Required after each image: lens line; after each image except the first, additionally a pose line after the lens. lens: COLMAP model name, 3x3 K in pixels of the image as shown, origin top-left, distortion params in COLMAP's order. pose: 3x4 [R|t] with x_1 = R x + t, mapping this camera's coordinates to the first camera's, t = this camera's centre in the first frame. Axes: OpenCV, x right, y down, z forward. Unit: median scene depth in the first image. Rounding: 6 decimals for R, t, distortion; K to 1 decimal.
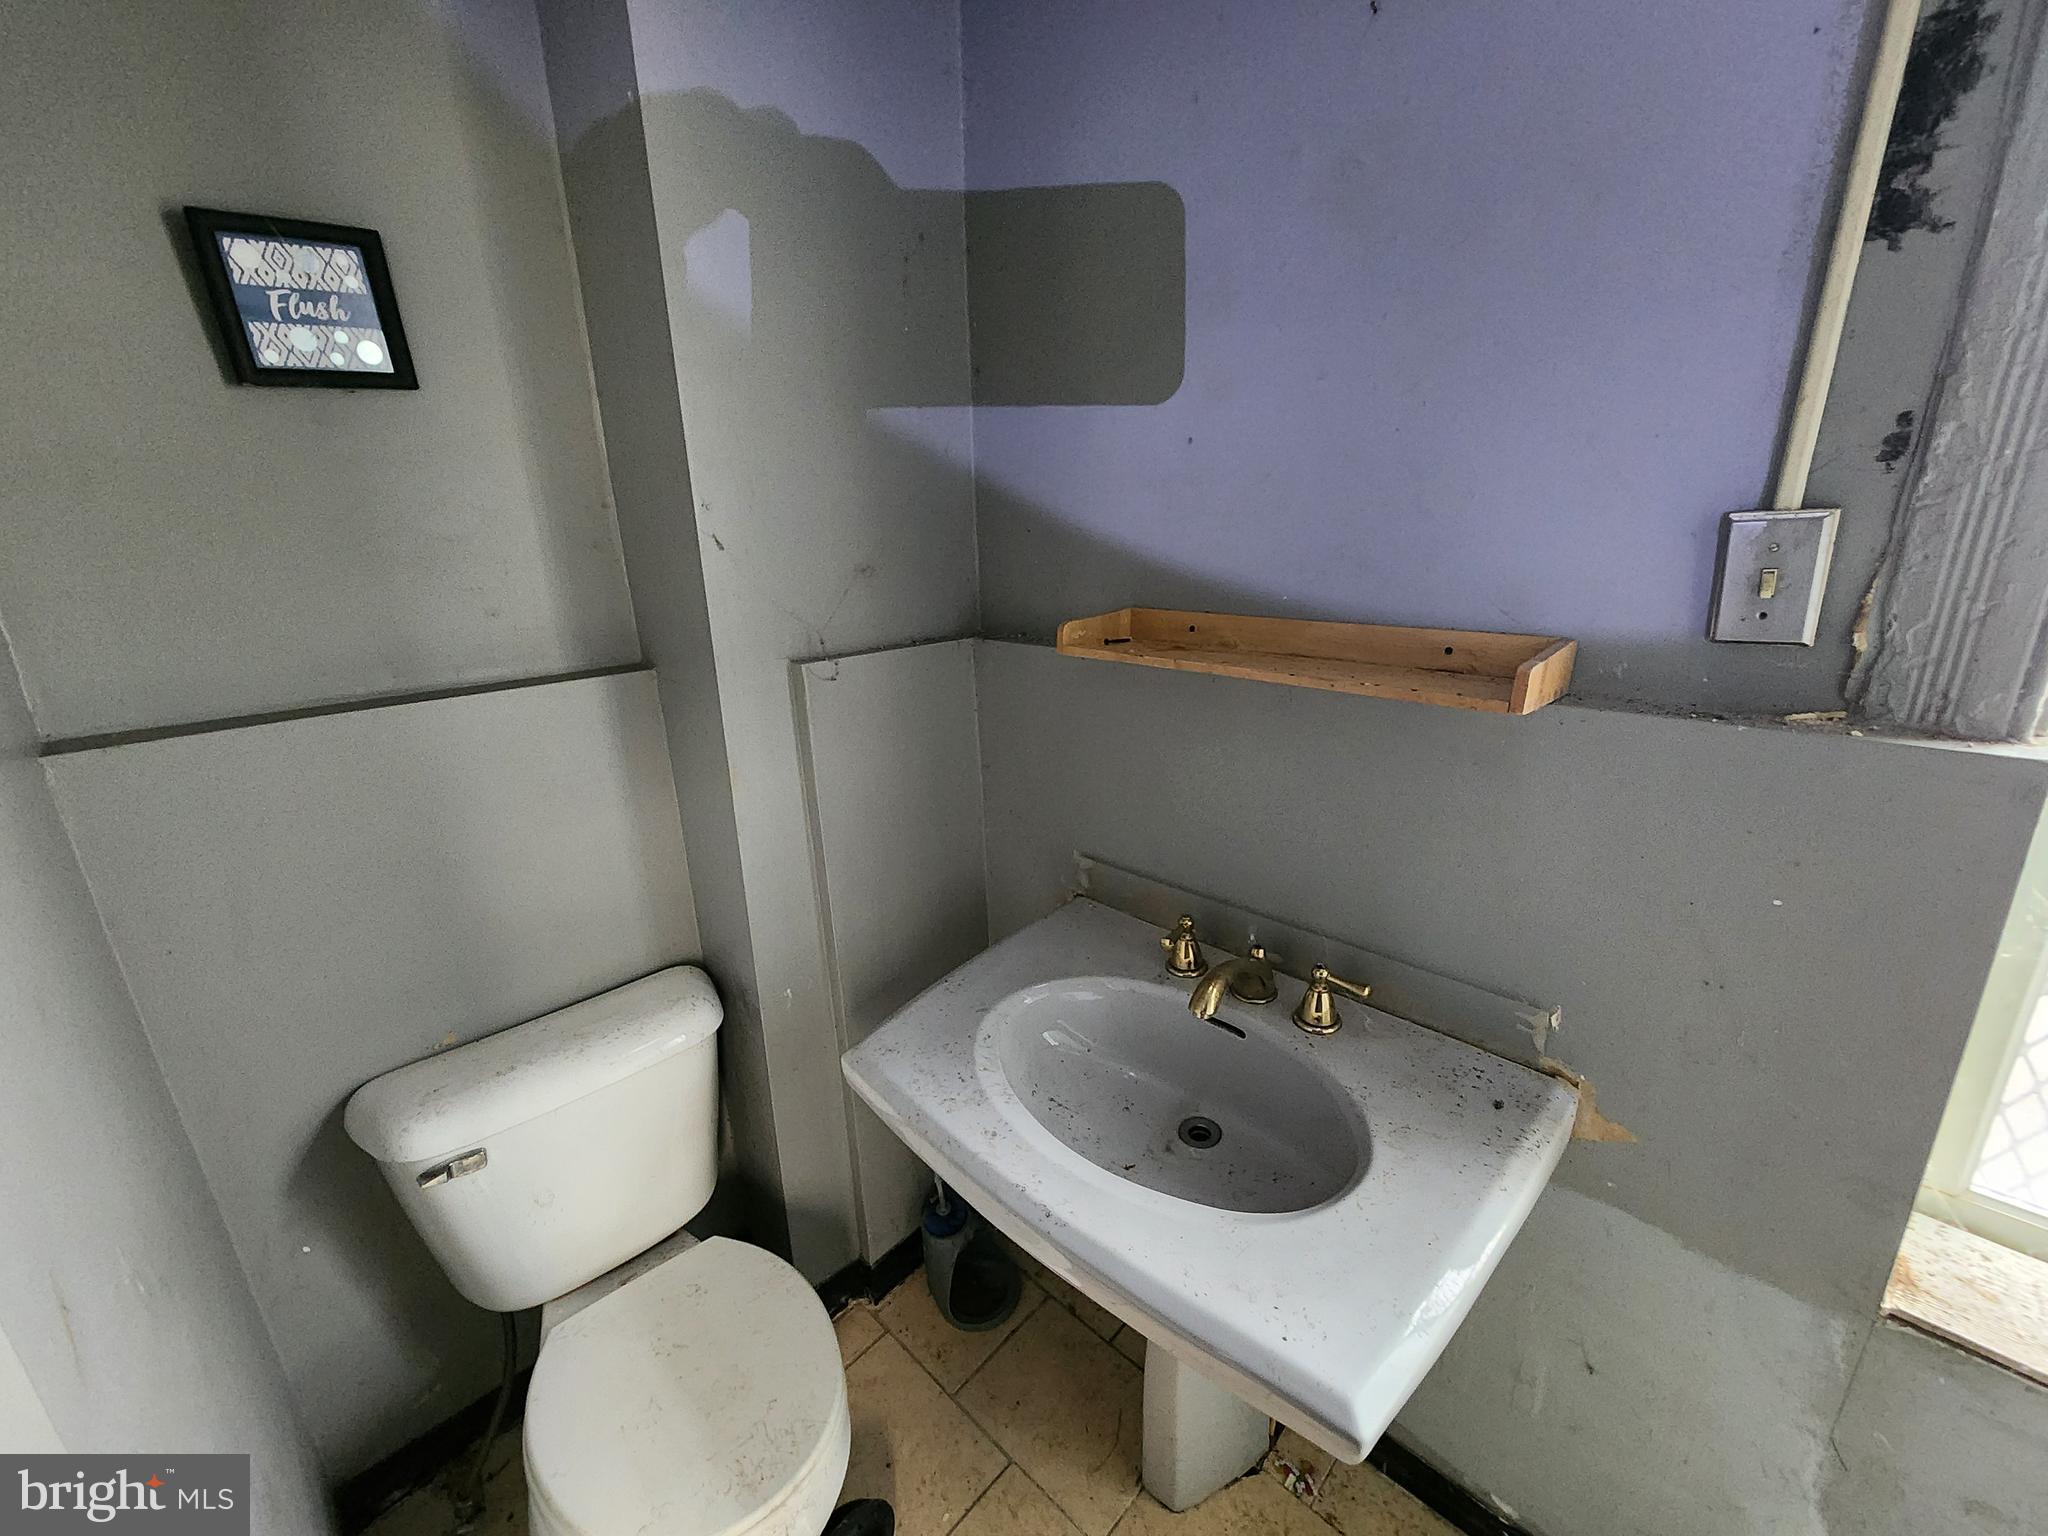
lens RADIAL K [[831.0, 0, 1030.6], [0, 831.0, 774.3], [0, 0, 1]] dist [-0.006636, 0.003170]
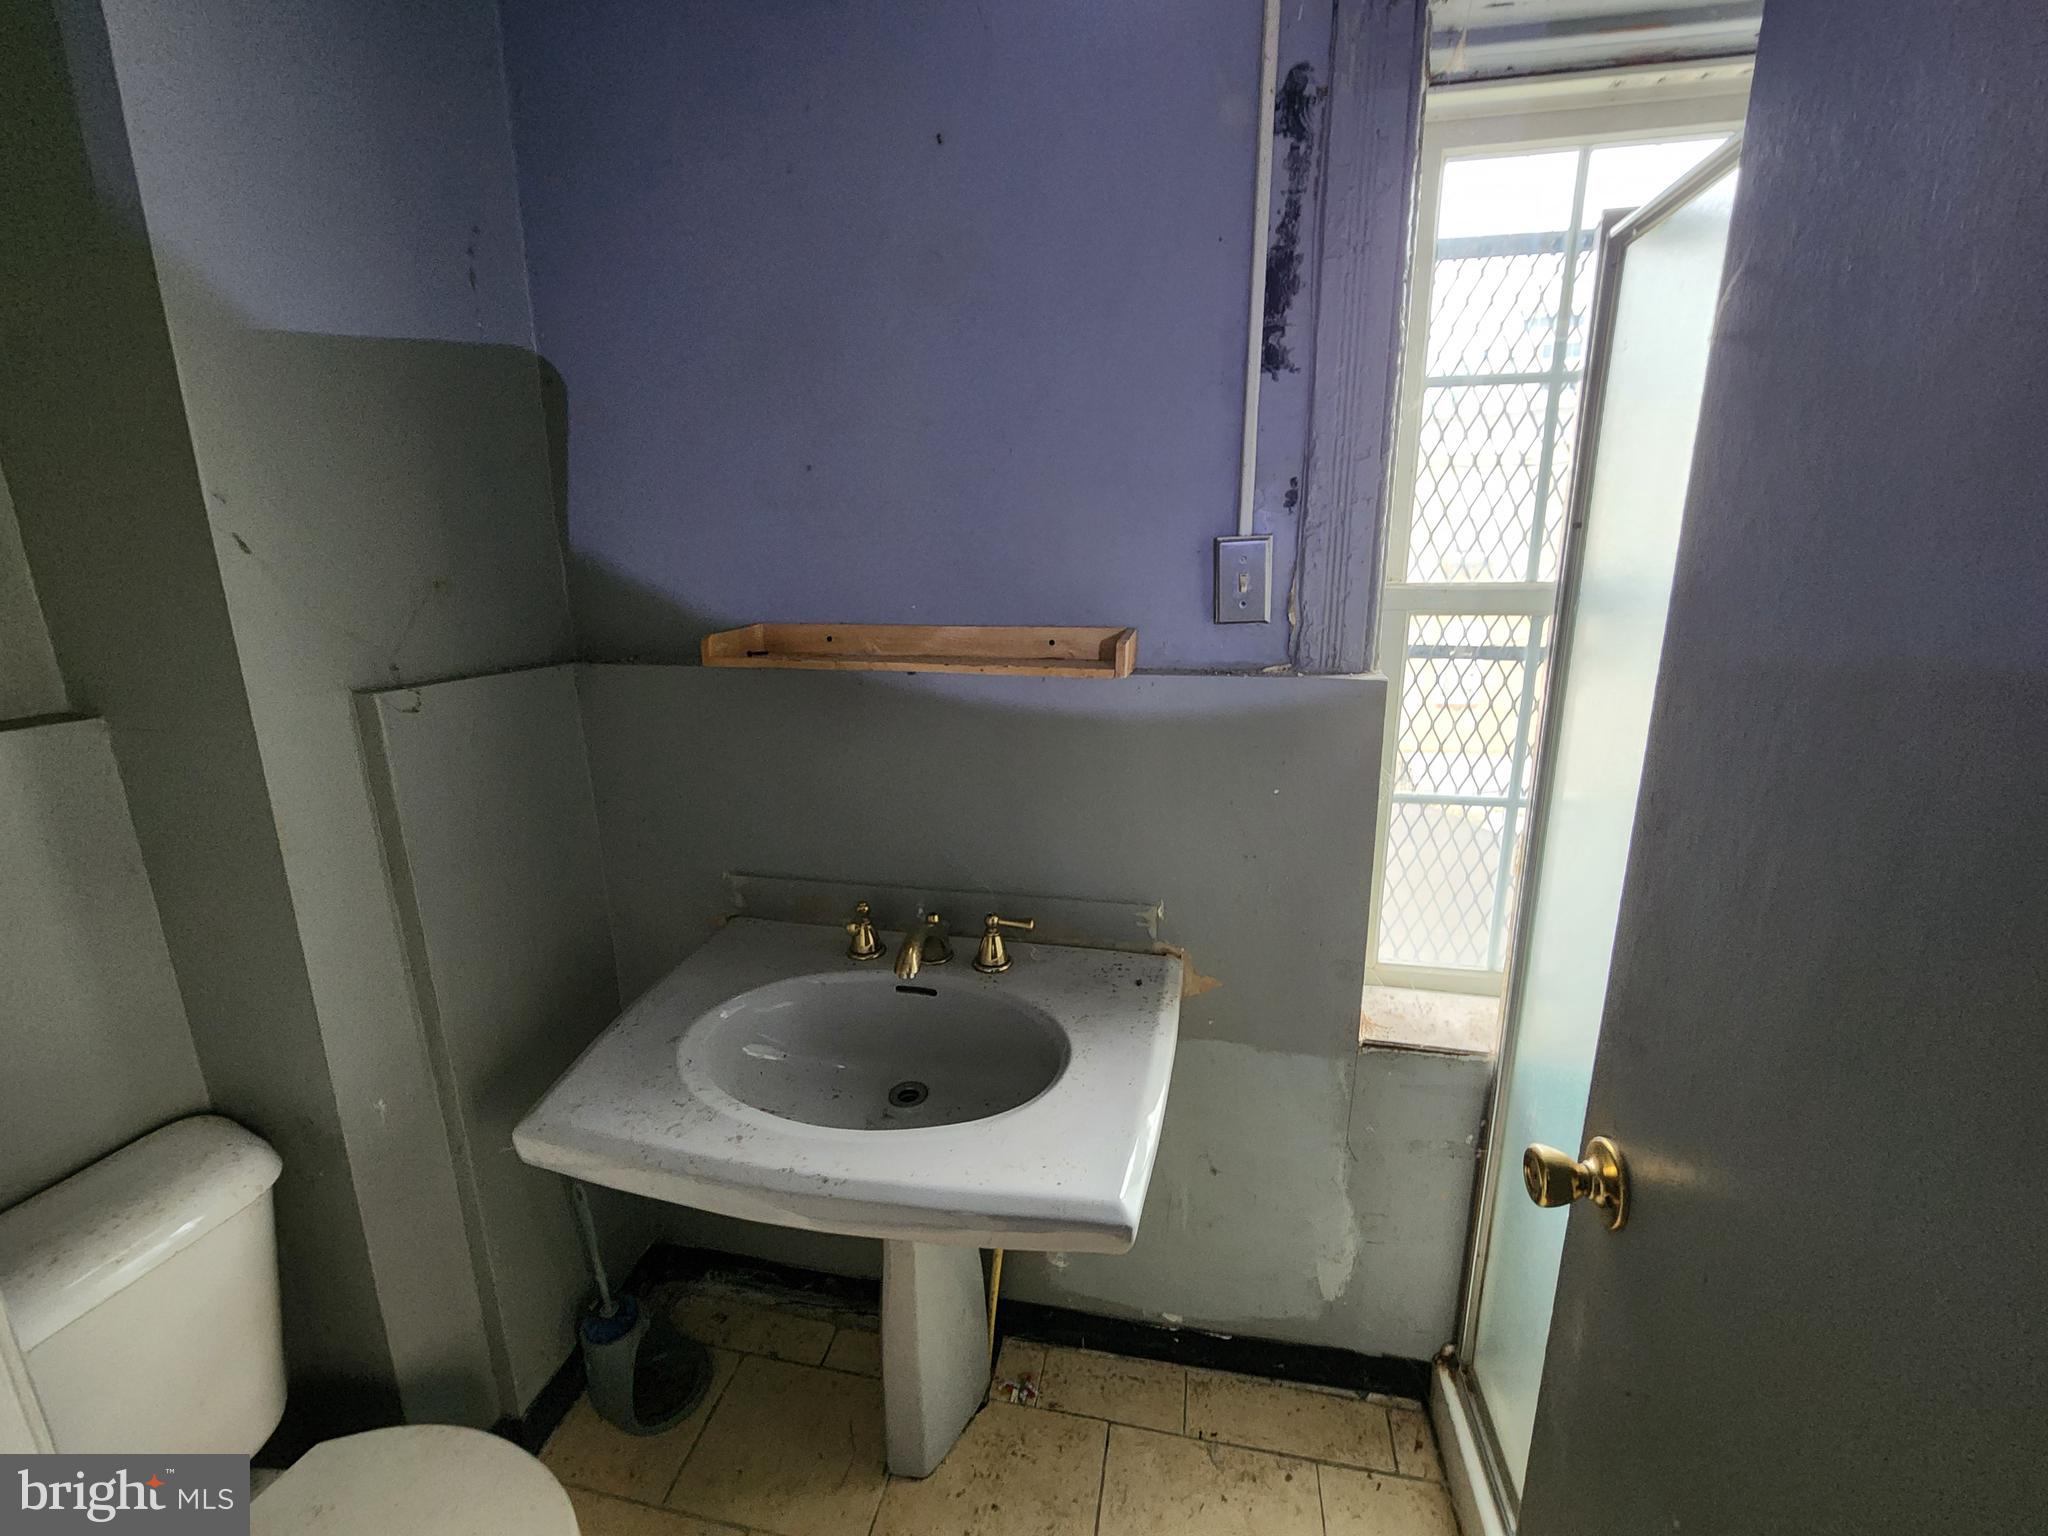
lens RADIAL K [[840.8, 0, 1032.5], [0, 840.8, 771.4], [0, 0, 1]] dist [-0.004739, 0.003772]
pose [[0.844933, -0.105309, 0.524402, -0.207621], [0.139416, 0.989897, -0.025843, 0.072281], [-0.516382, 0.094946, 0.851078, -0.060451]]
